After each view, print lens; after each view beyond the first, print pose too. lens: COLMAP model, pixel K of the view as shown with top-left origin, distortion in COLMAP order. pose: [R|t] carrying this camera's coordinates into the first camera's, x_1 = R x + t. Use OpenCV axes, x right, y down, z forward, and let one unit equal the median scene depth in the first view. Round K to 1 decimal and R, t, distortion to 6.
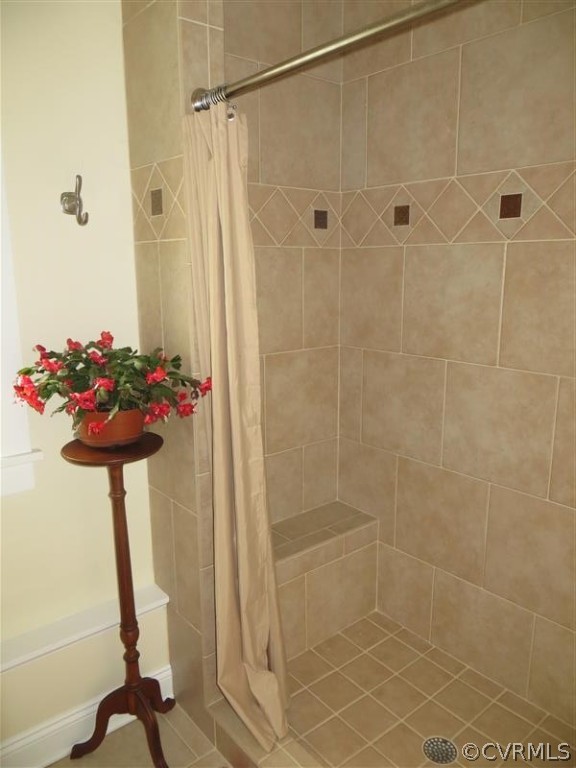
lens RADIAL K [[576.3, 0, 288.0], [0, 576.3, 384.0], [0, 0, 1]] dist [-0.030615, 0.004326]
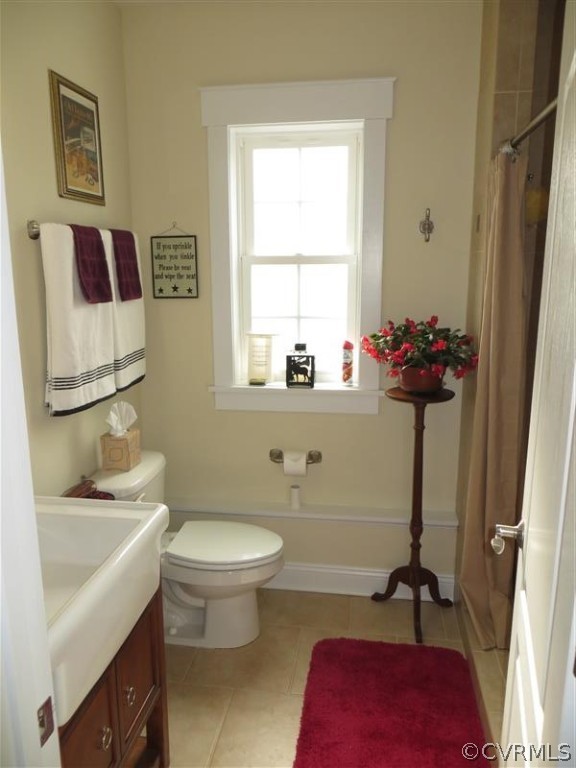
lens RADIAL K [[576.3, 0, 288.0], [0, 576.3, 384.0], [0, 0, 1]] dist [-0.030615, 0.004326]
pose [[0.667053, 0.150948, -0.729558, 0.522987], [-0.150372, 0.986384, 0.066598, 0.037184], [0.729677, 0.065280, 0.680668, -0.236013]]
